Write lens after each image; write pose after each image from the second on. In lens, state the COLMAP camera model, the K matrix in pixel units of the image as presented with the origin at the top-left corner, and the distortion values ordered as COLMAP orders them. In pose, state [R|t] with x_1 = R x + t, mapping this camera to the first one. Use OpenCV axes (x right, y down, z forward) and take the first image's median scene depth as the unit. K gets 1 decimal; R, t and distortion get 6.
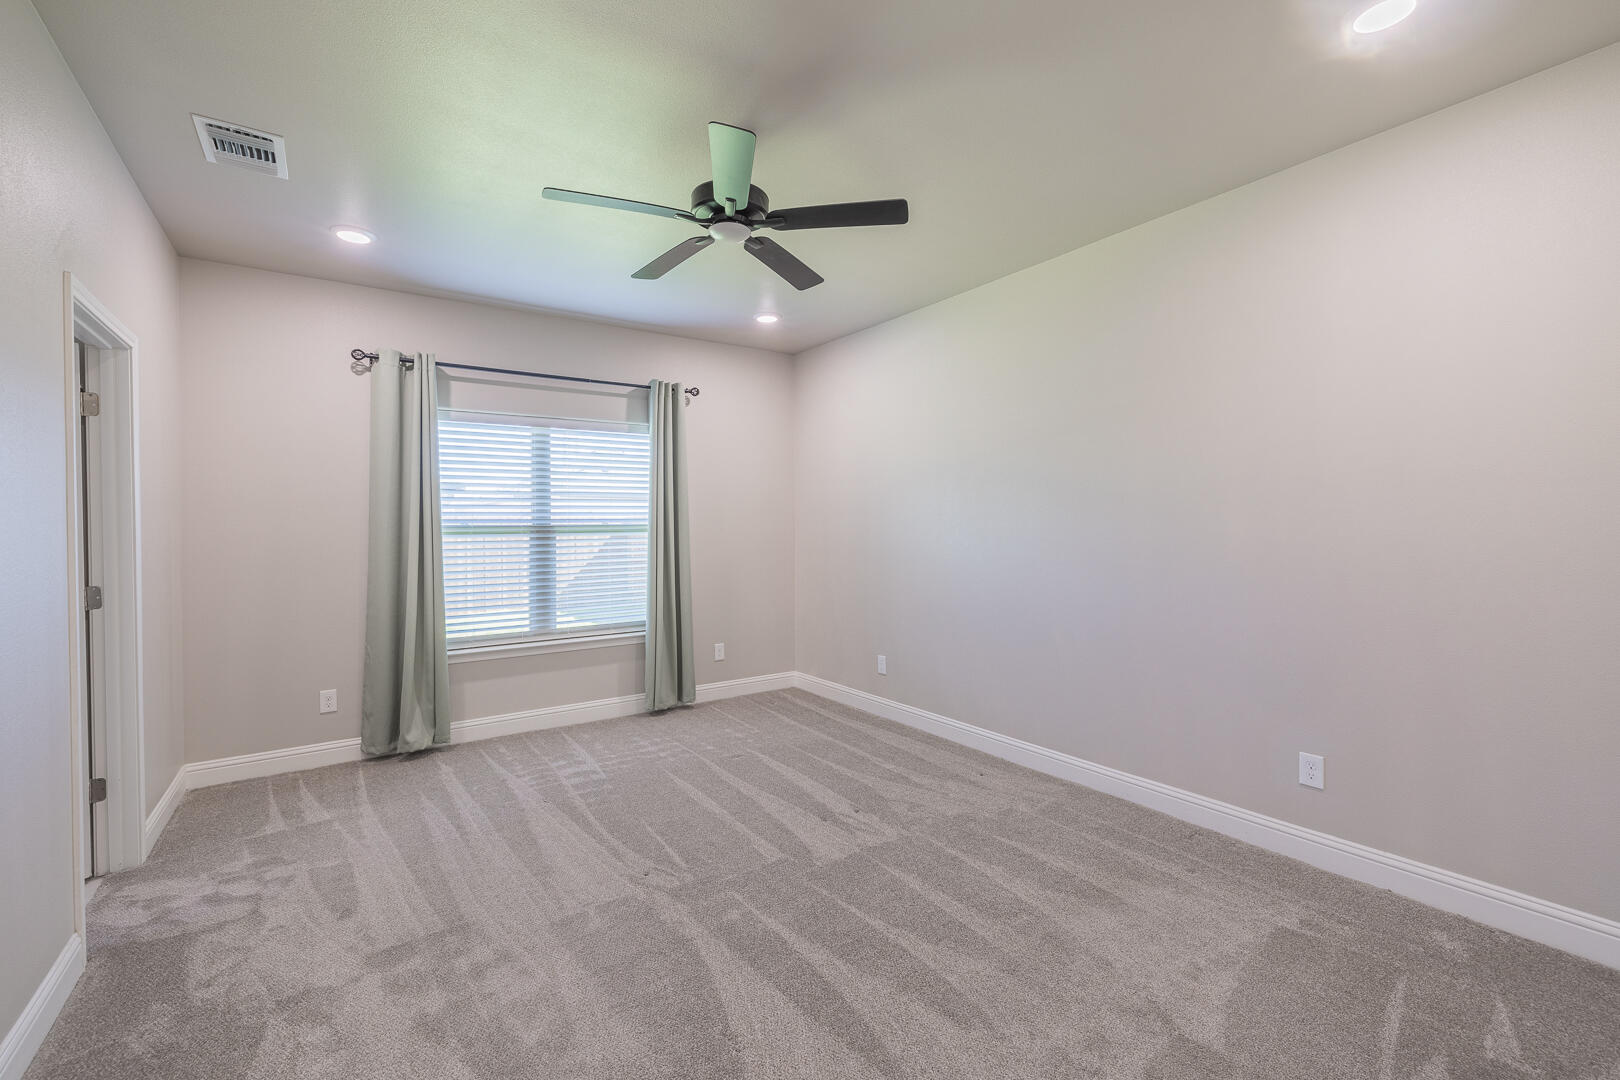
lens RADIAL K [[680.1, 0, 793.0], [0, 680.1, 524.5], [0, 0, 1]] dist [-0.002810, -0.000206]
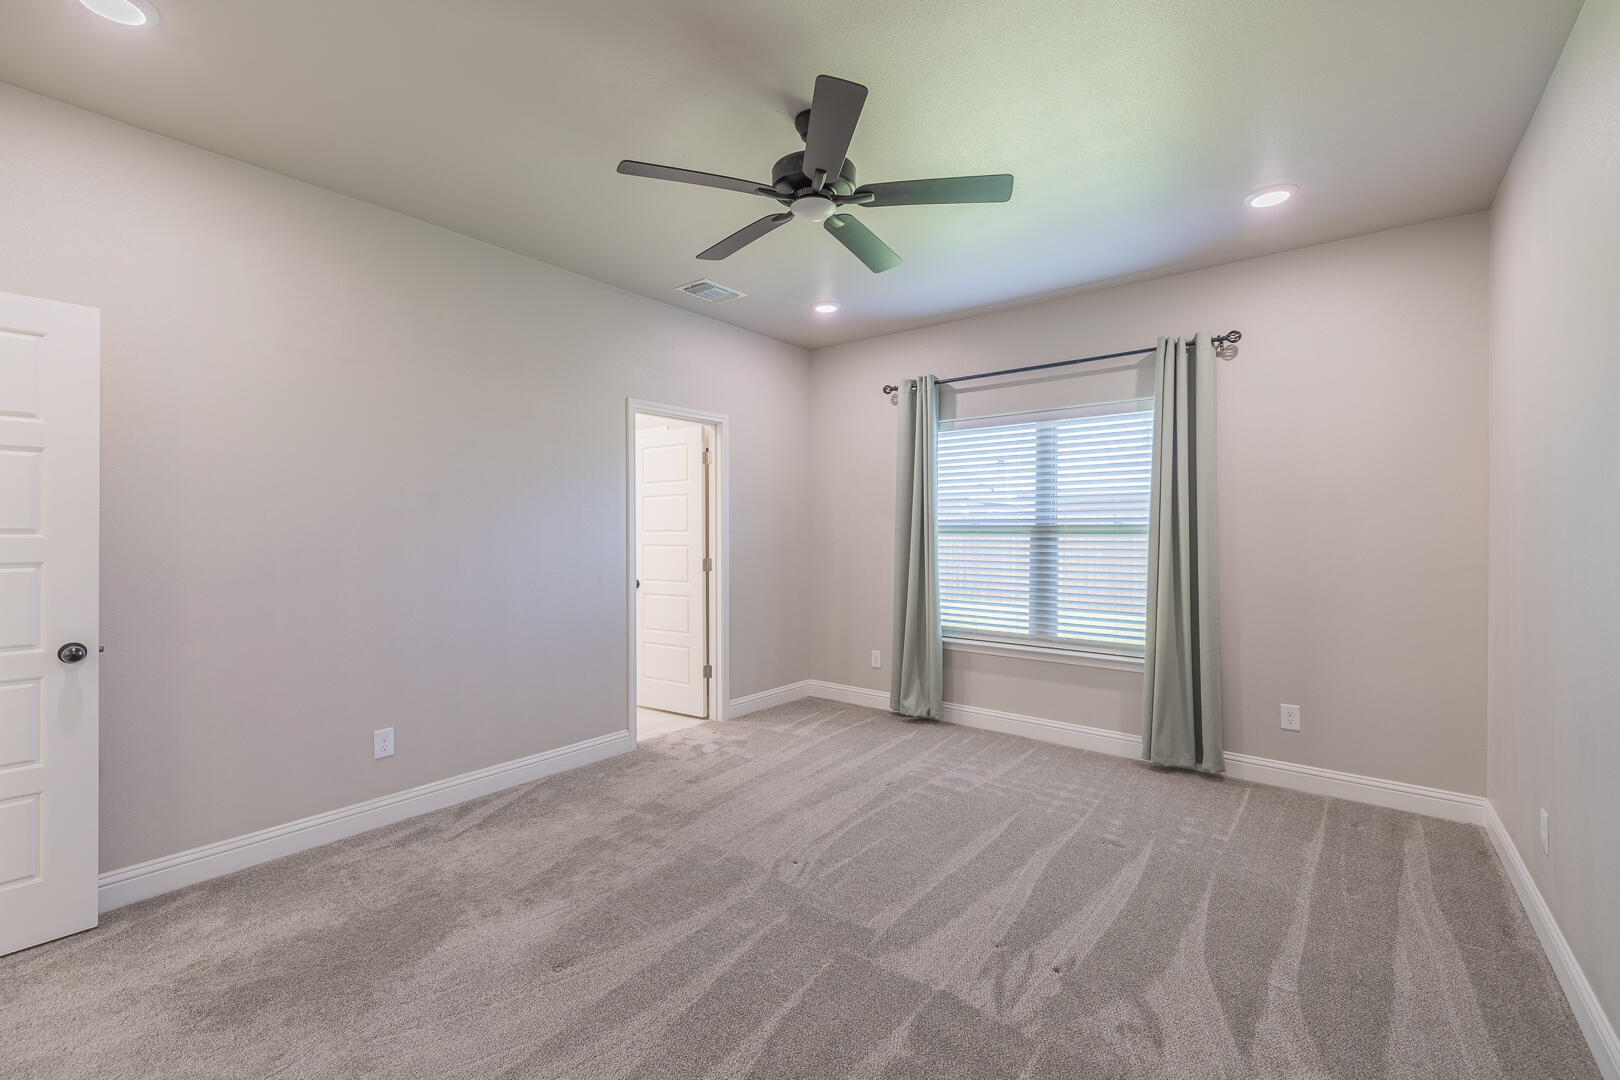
lens RADIAL K [[687.8, 0, 807.4], [0, 687.8, 527.7], [0, 0, 1]] dist [-0.002609, -0.000438]
pose [[0.291078, 0.008454, -0.956662, 0.504036], [-0.000541, 0.999962, 0.008672, -0.004027], [0.956699, -0.002007, 0.291072, 0.453914]]
